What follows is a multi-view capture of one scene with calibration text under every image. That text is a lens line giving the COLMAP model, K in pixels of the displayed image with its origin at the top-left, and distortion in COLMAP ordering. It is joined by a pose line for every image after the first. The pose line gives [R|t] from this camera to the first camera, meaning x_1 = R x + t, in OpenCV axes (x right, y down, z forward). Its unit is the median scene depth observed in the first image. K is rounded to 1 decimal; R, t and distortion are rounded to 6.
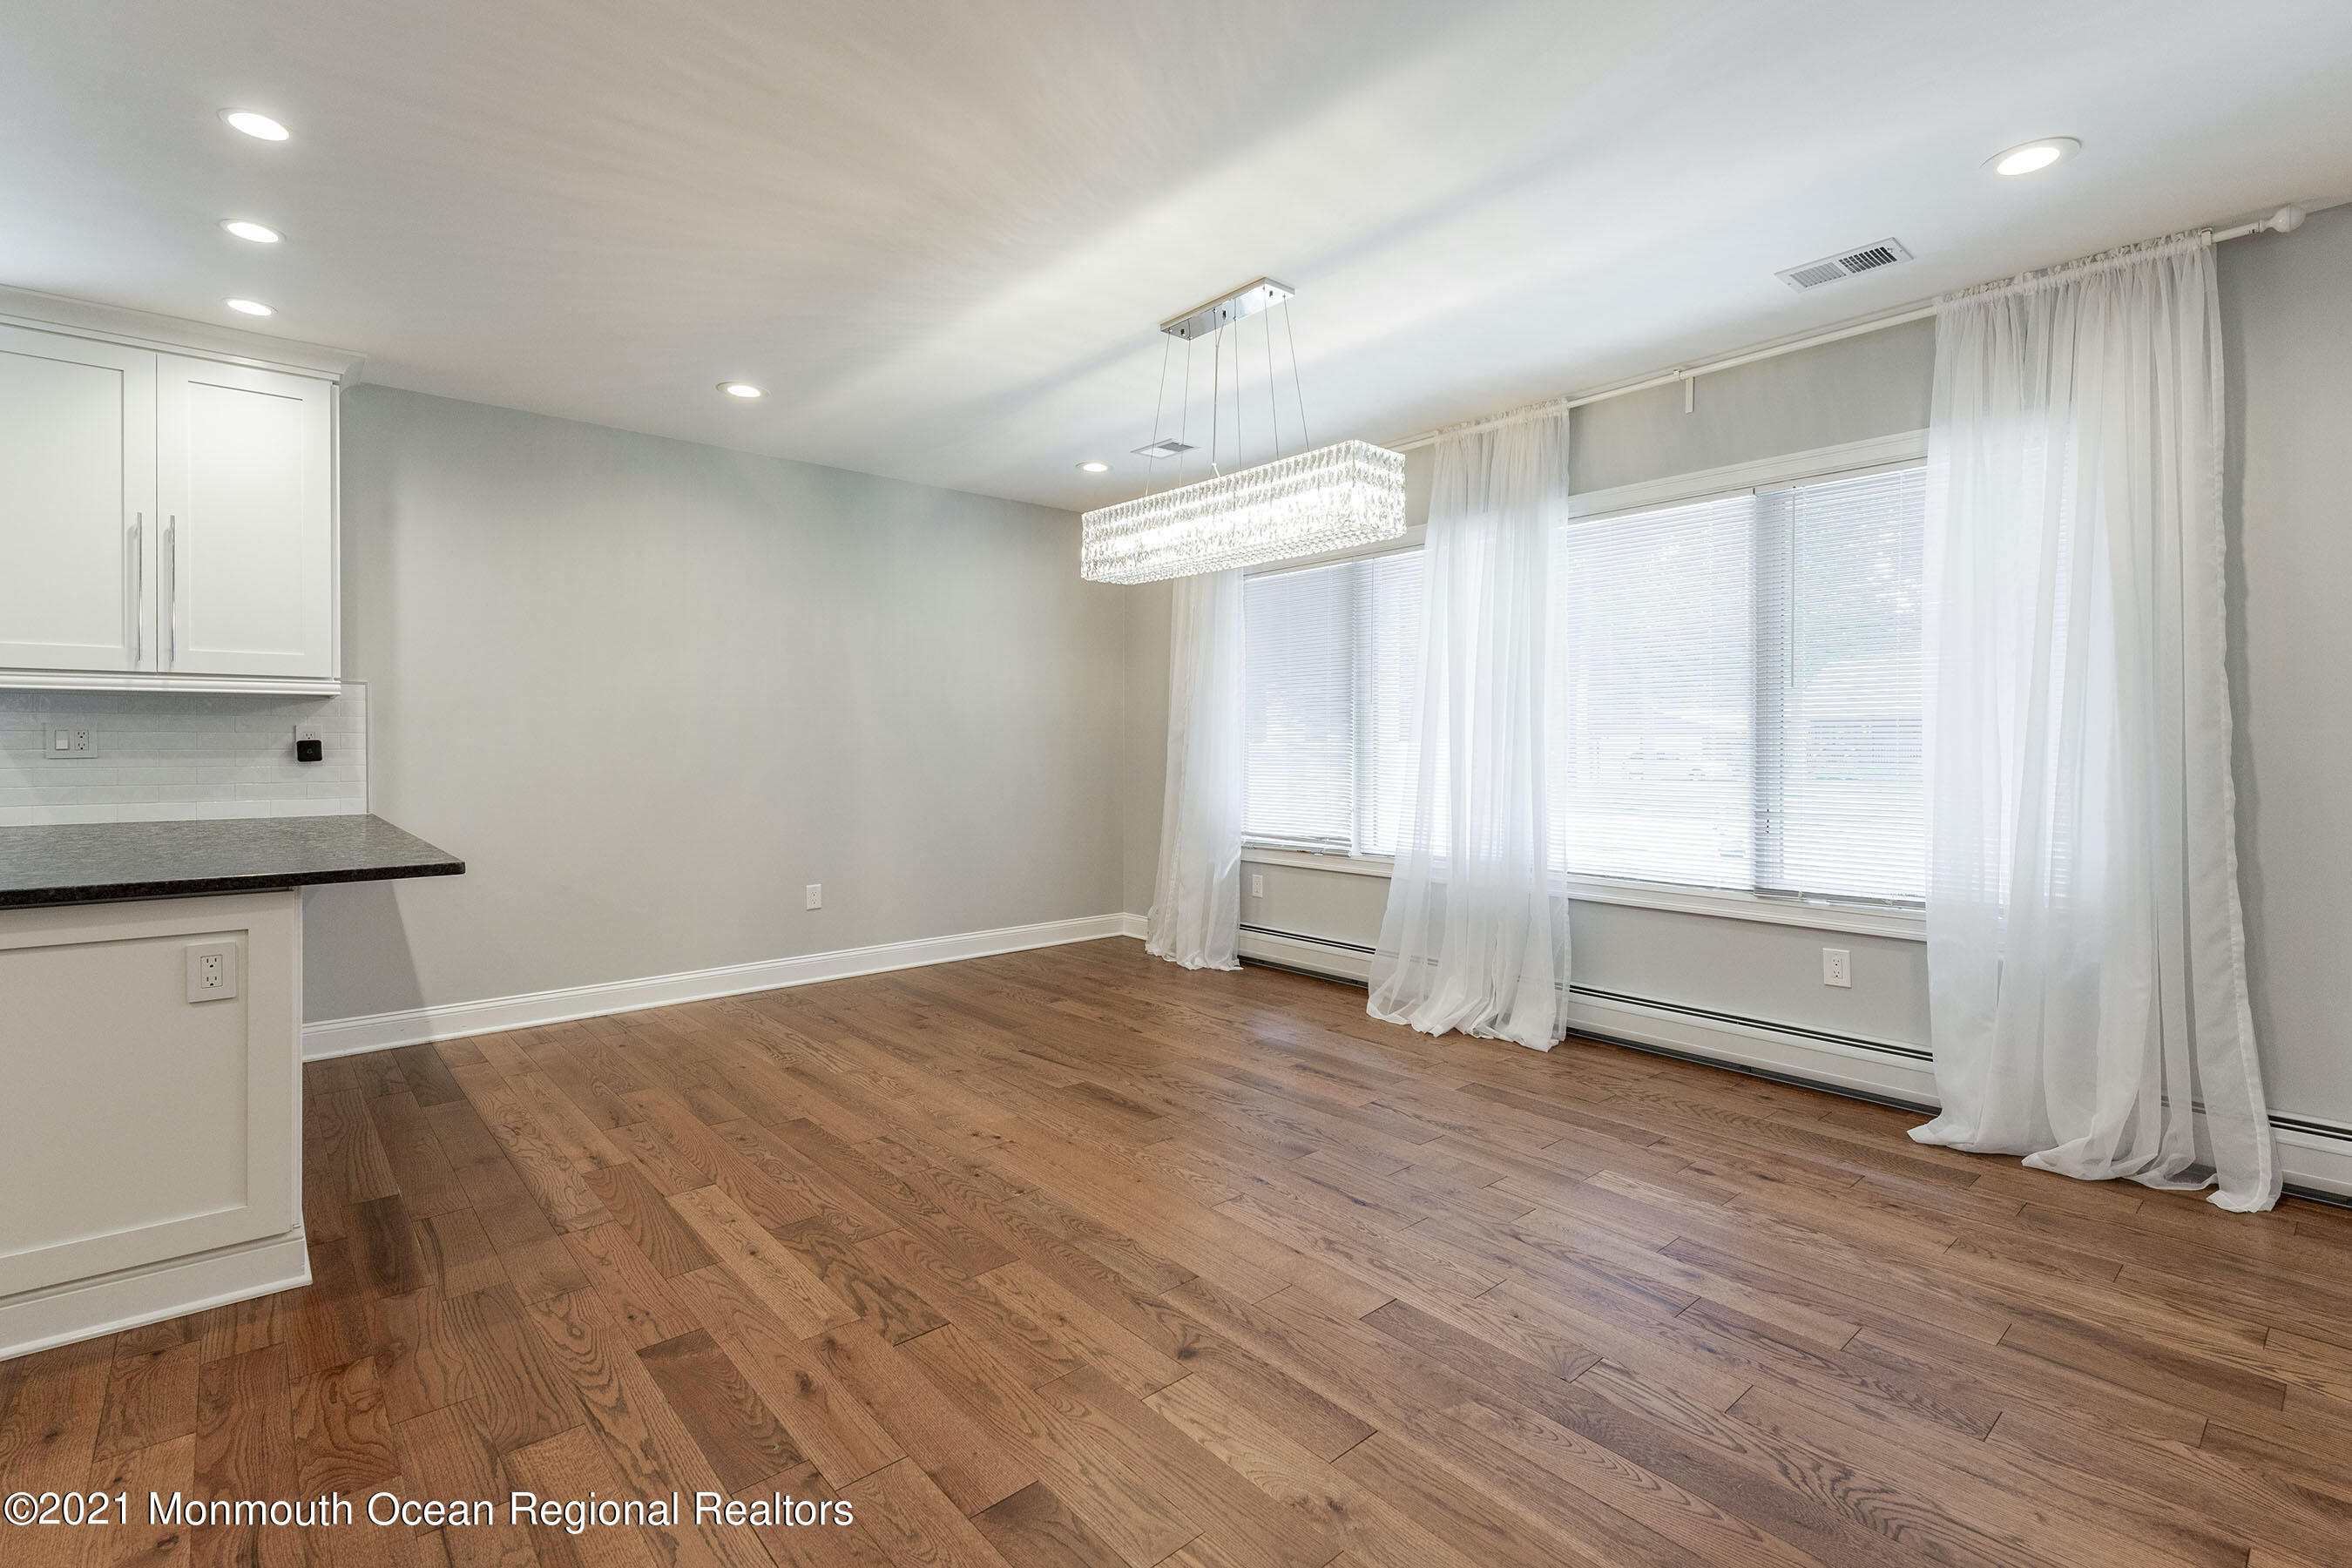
lens RADIAL K [[1064.1, 0, 1150.6], [0, 1064.1, 739.3], [0, 0, 1]] dist [0.023108, -0.006747]
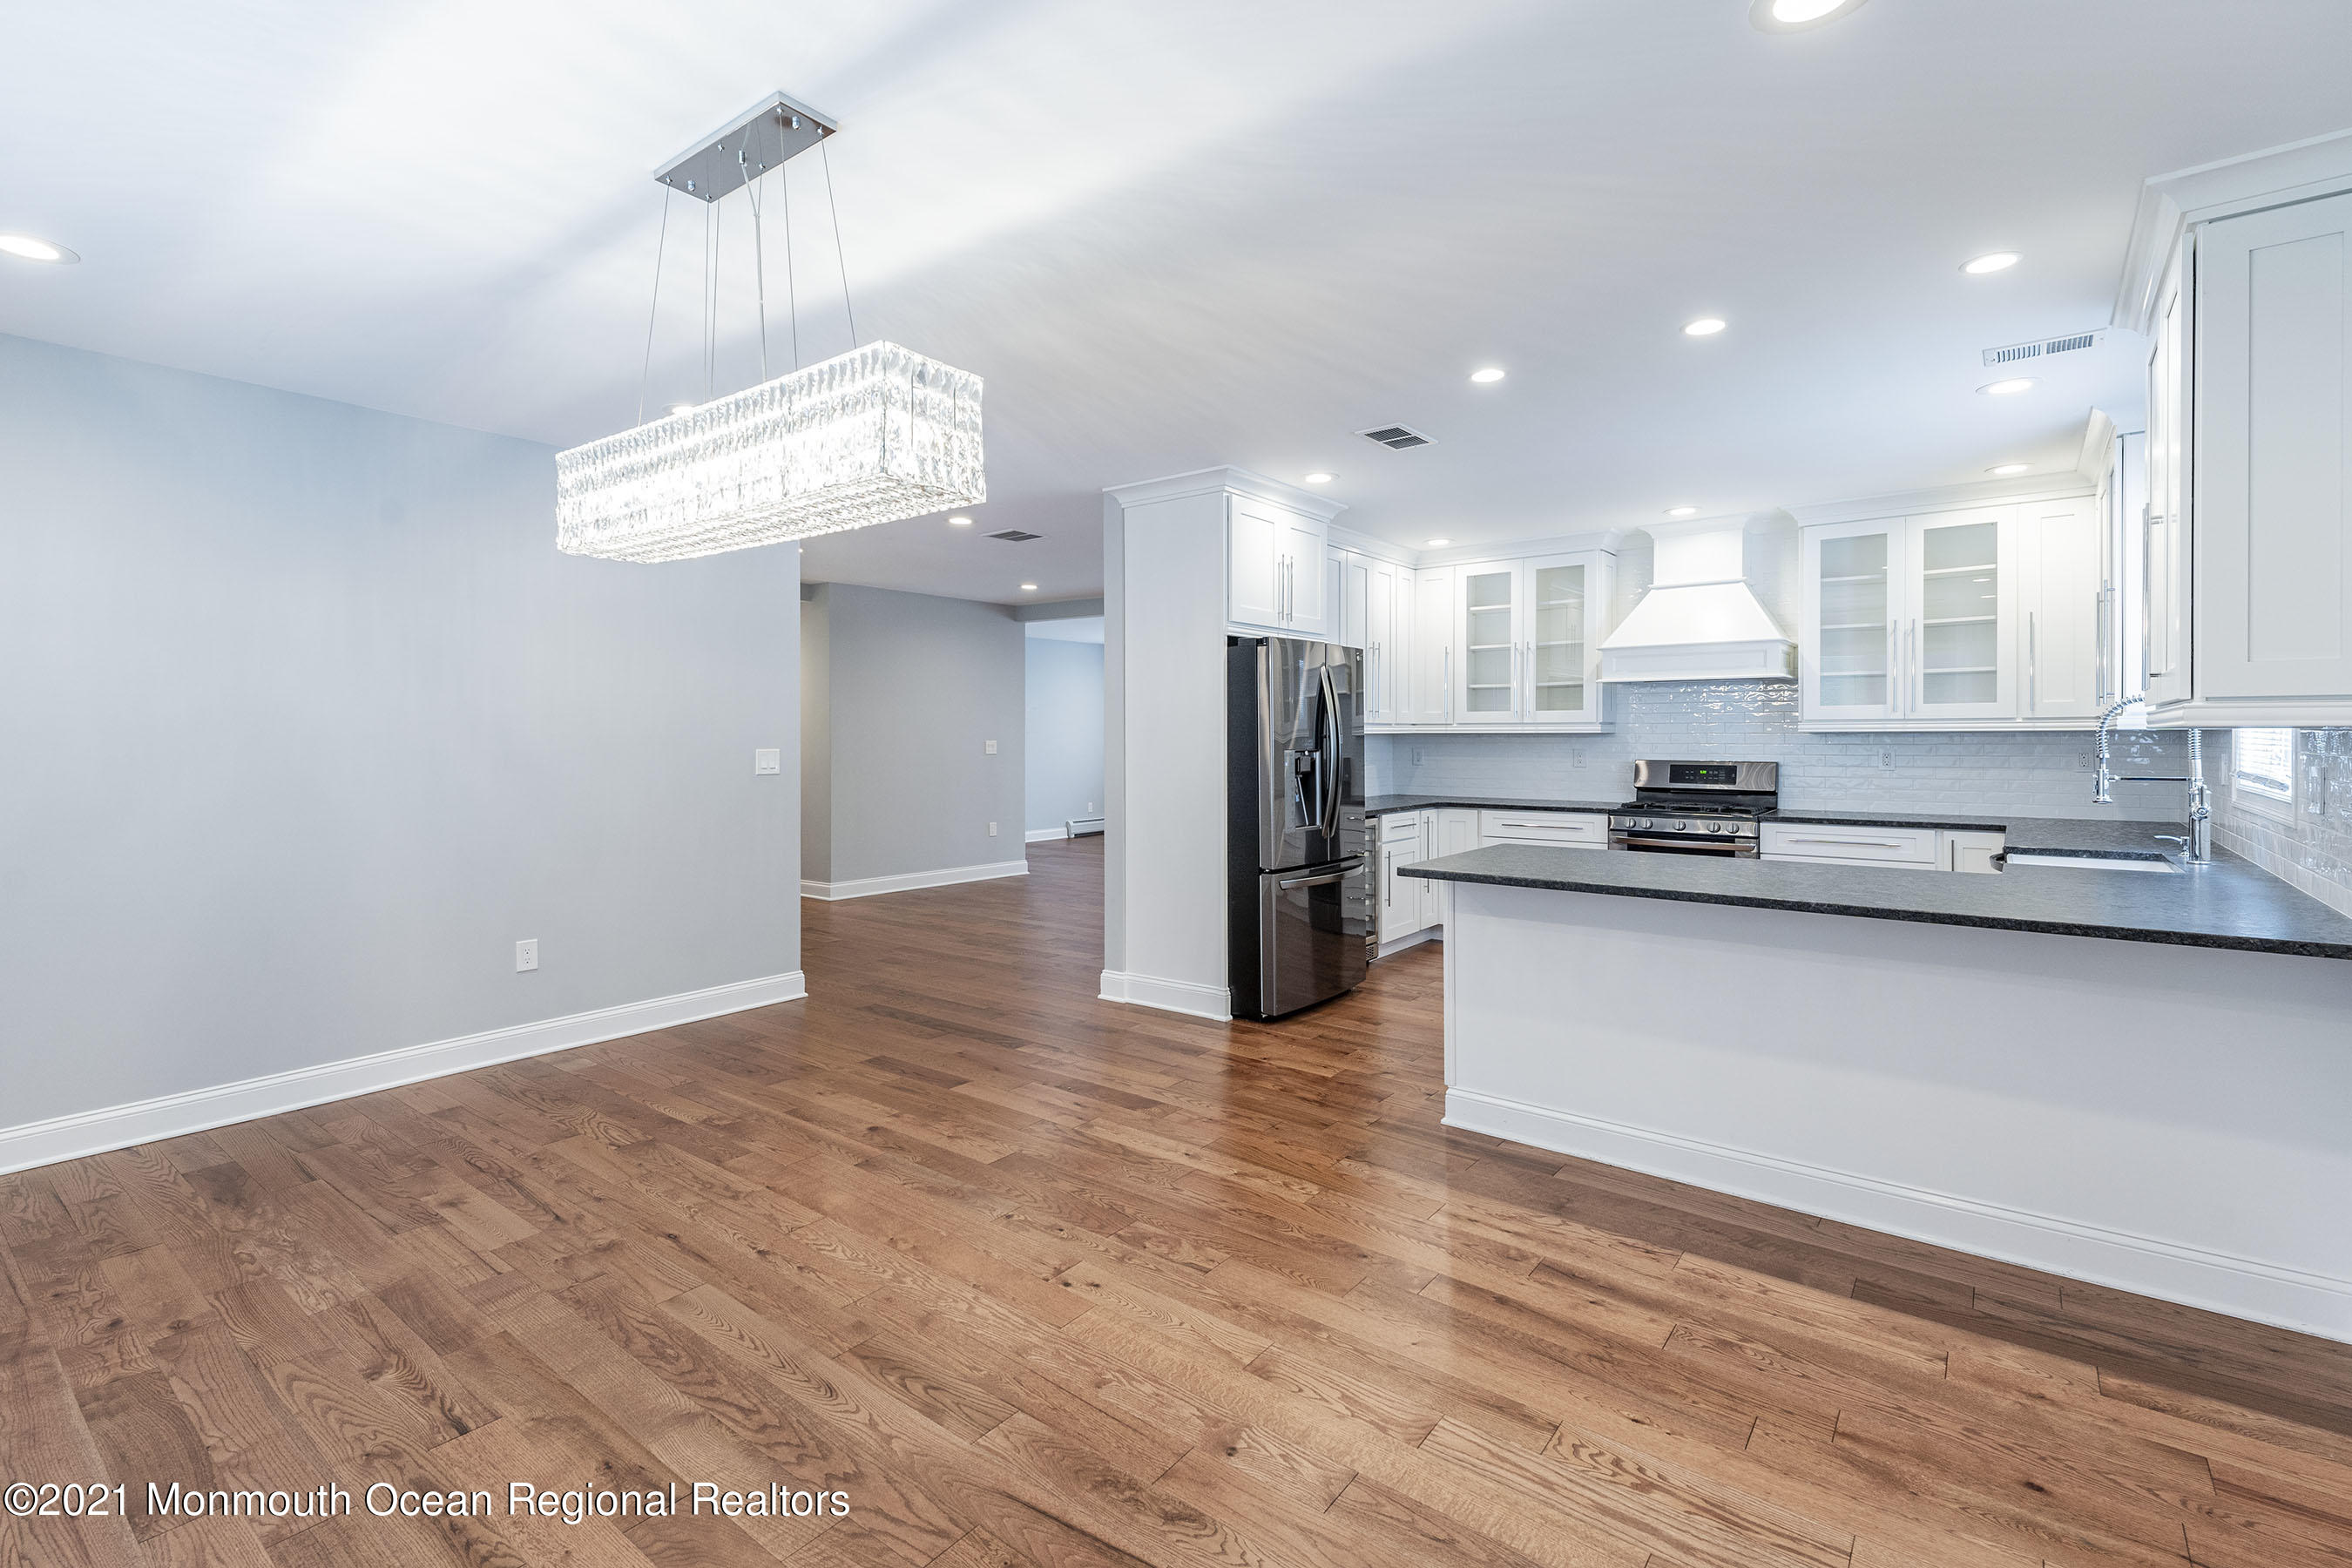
lens RADIAL K [[1064.1, 0, 1155.3], [0, 1064.1, 742.9], [0, 0, 1]] dist [0.023108, -0.006747]
pose [[-0.981319, 0.002385, -0.192375, -0.048721], [0.001320, 0.999983, 0.005666, -0.037412], [0.192385, 0.005306, -0.981305, 1.622210]]
